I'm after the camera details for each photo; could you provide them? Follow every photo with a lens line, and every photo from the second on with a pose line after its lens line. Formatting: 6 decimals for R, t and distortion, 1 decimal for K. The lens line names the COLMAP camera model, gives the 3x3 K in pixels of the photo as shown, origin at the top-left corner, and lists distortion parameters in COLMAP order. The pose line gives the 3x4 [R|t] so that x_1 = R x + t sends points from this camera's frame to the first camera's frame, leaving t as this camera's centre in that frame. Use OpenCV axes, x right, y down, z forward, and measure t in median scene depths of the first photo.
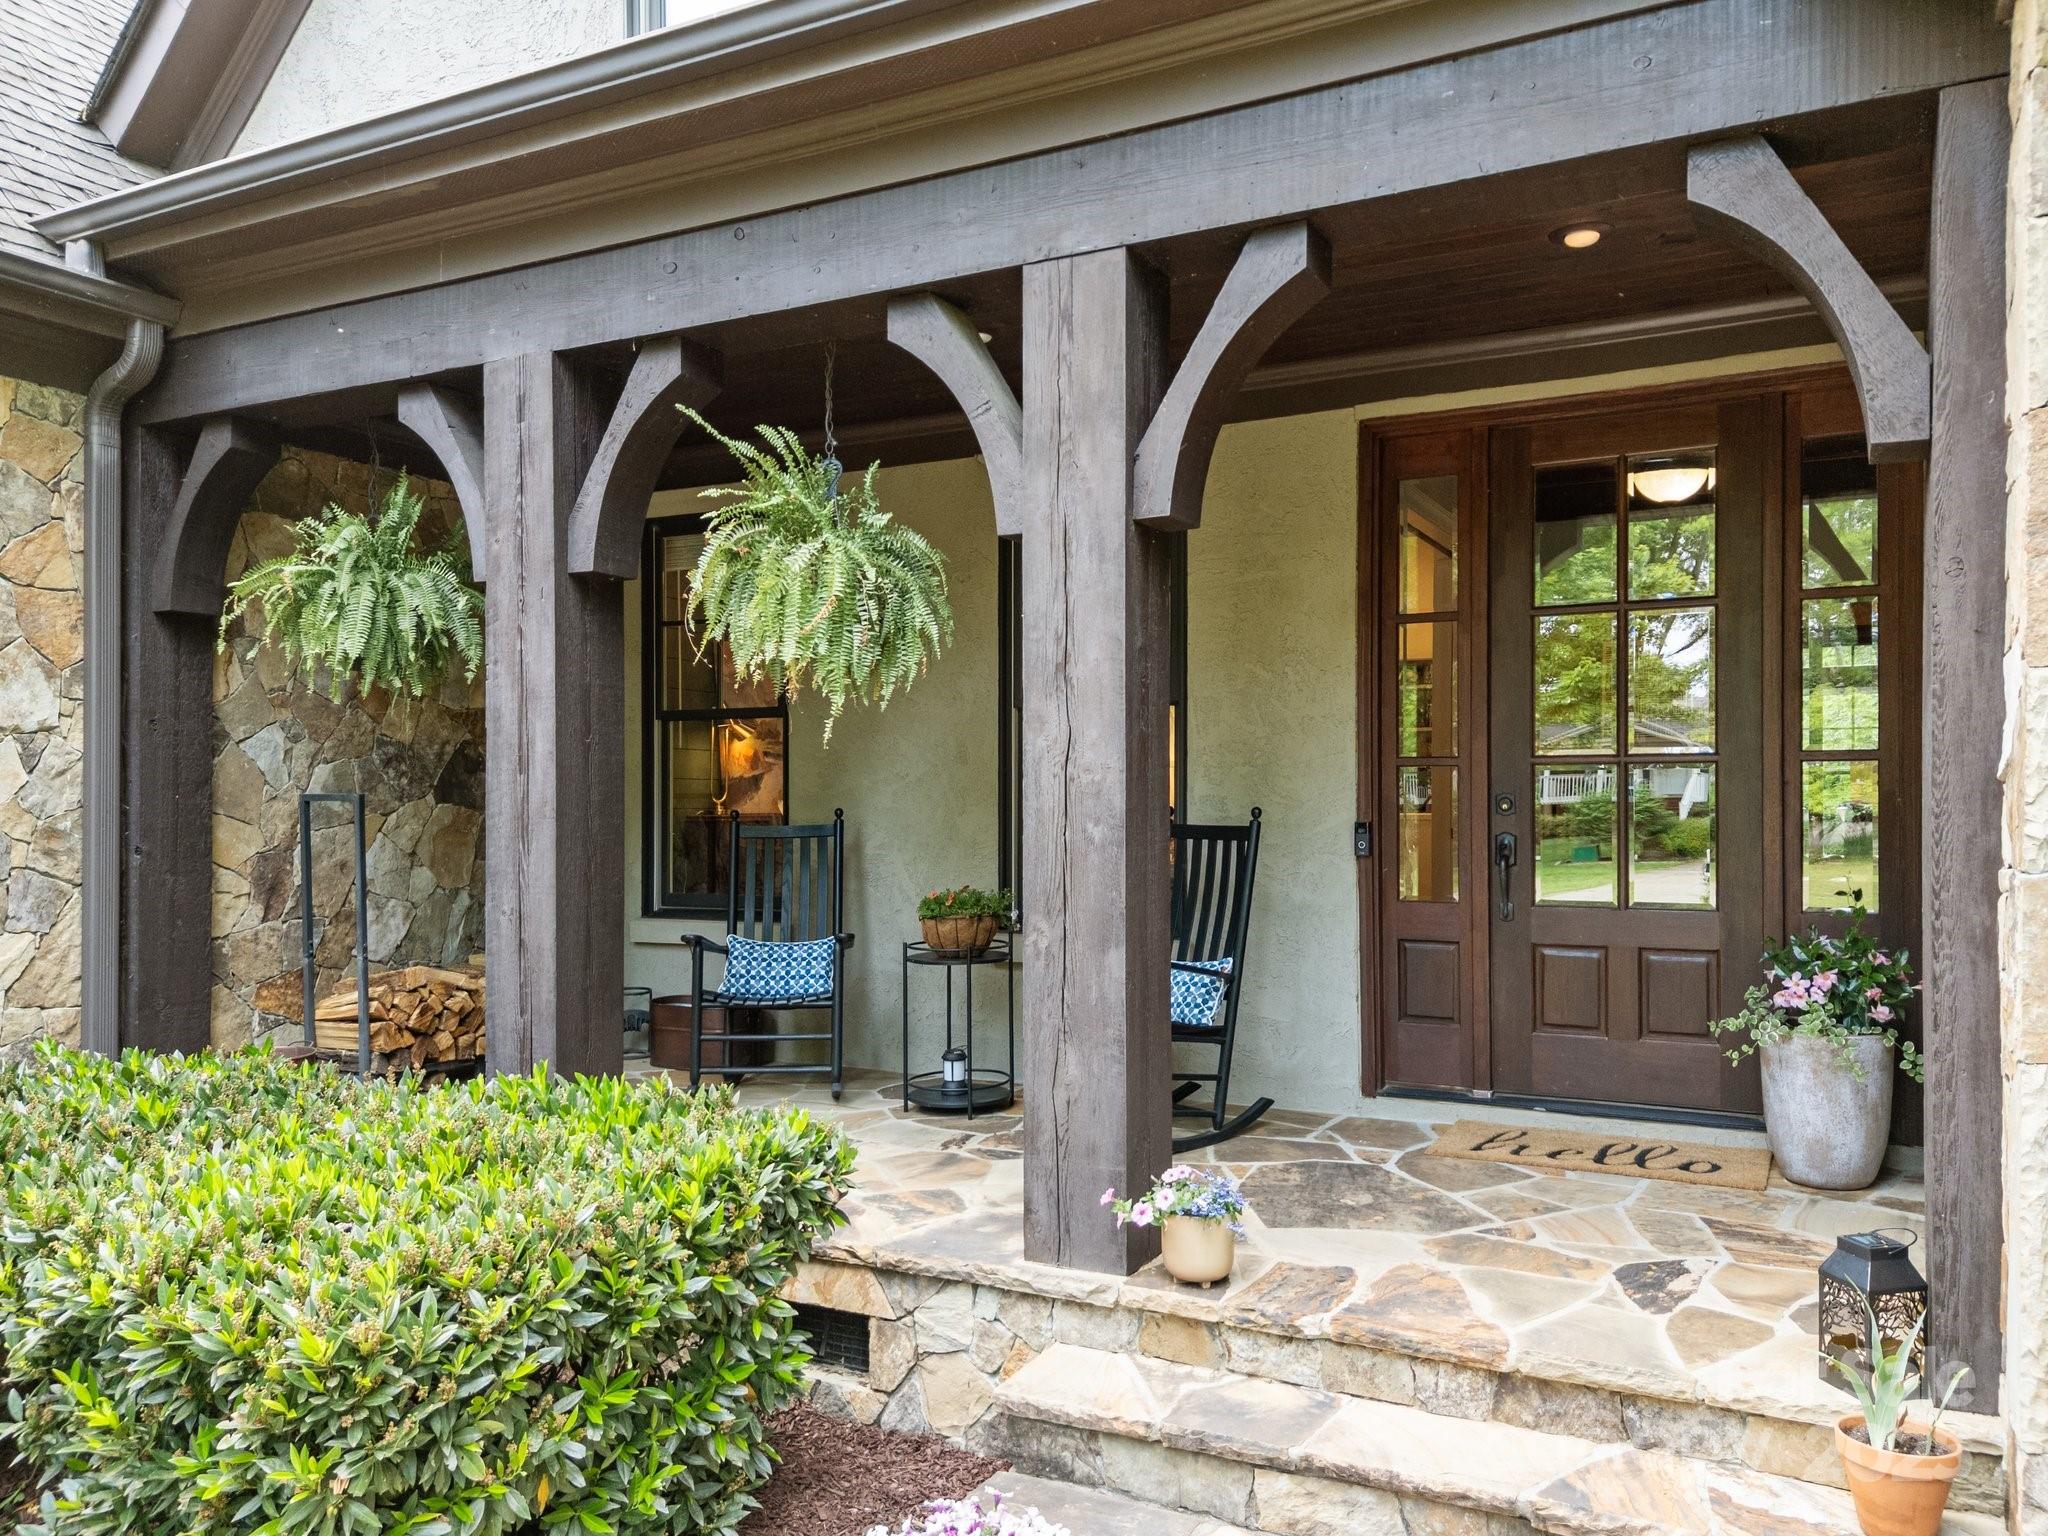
lens RADIAL K [[1547.0, 0, 1026.5], [0, 1547.0, 781.2], [0, 0, 1]] dist [-0.000091, -0.000350]
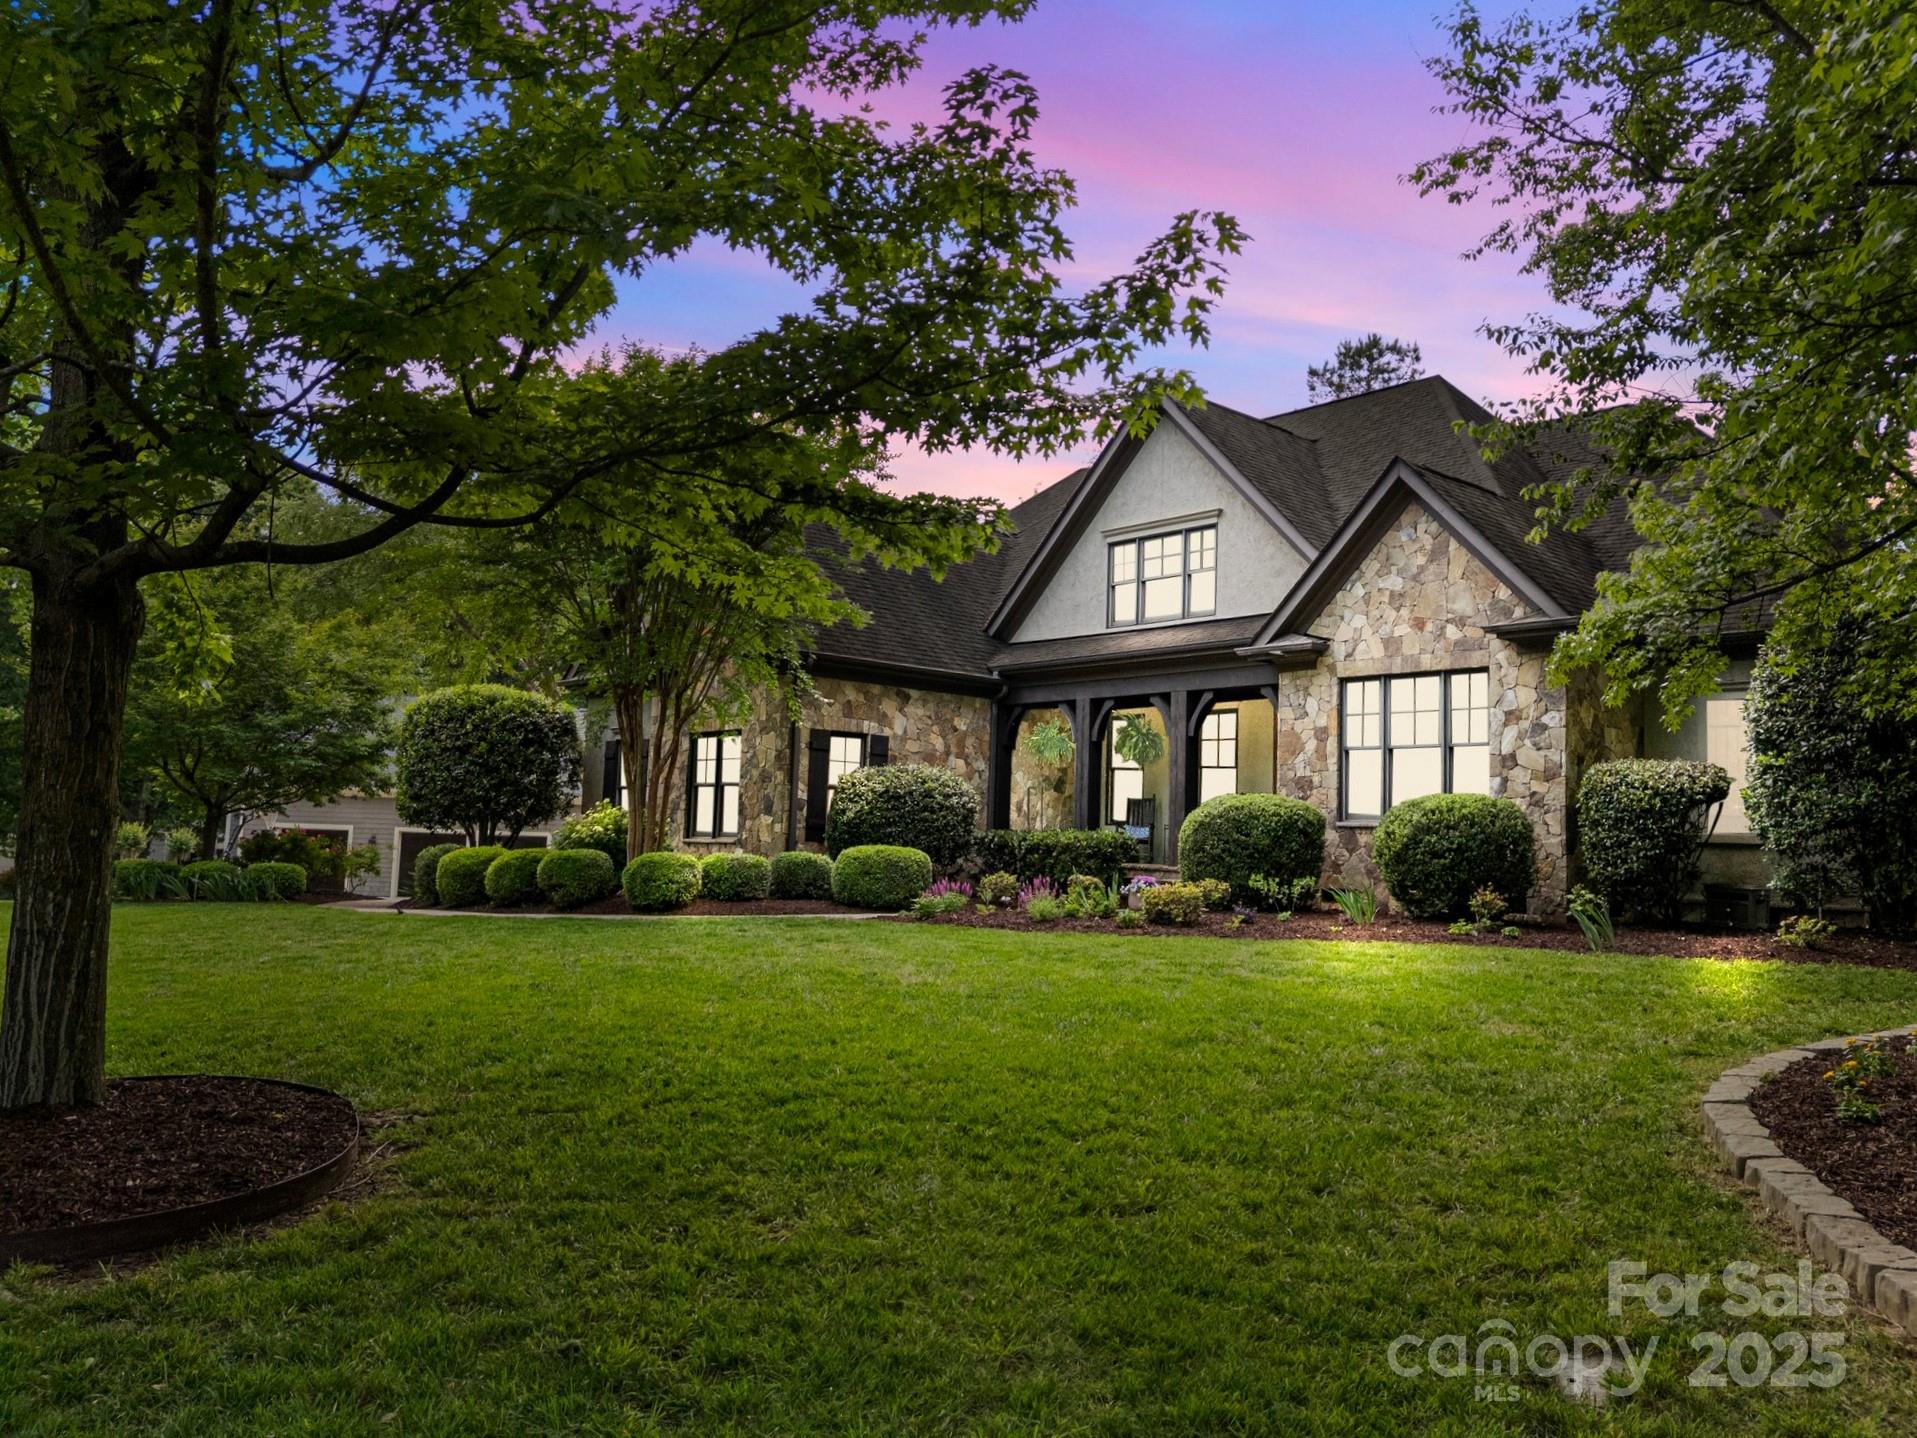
lens RADIAL K [[1407.0, 0, 986.8], [0, 1407.0, 719.8], [0, 0, 1]] dist [0.082481, -0.091619]
pose [[0.945565, 0.003770, -0.325413, 0.949178], [-0.032676, 0.995979, -0.083410, 0.205860], [0.323790, 0.089503, 0.941886, -3.738437]]
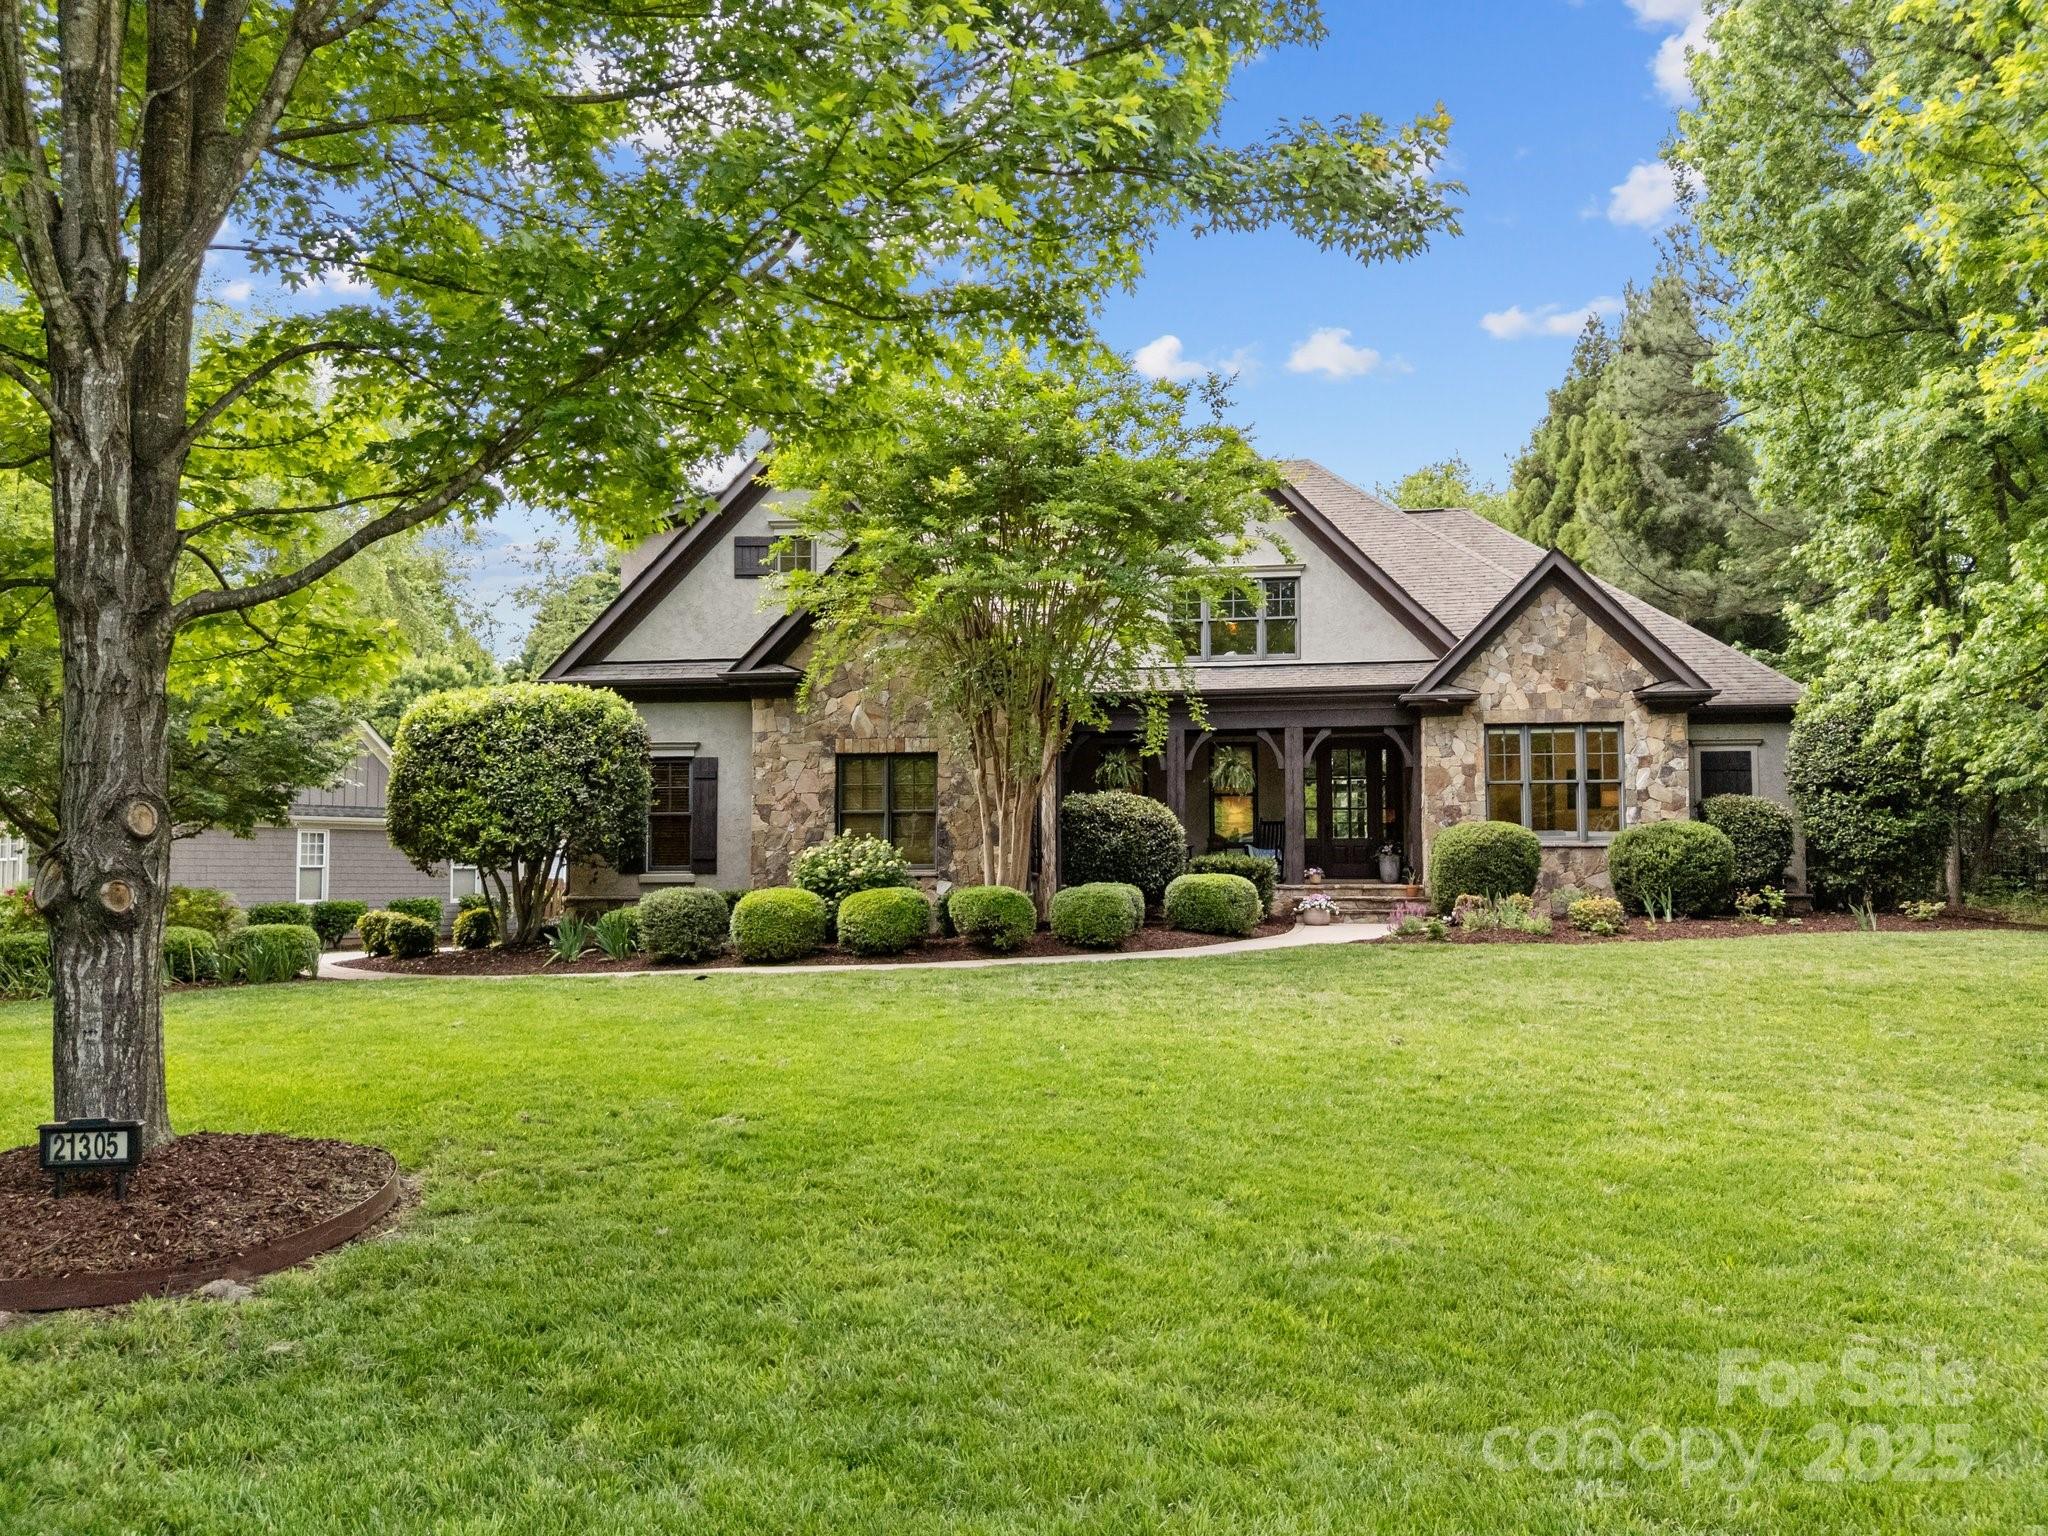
lens RADIAL K [[1447.8, 0, 1021.7], [0, 1447.8, 794.7], [0, 0, 1]] dist [0.069939, -0.001183]
pose [[0.940002, 0.021954, 0.340462, -2.731397], [-0.003601, 0.998510, -0.054443, 0.240447], [-0.341150, 0.049951, 0.938681, -3.782184]]
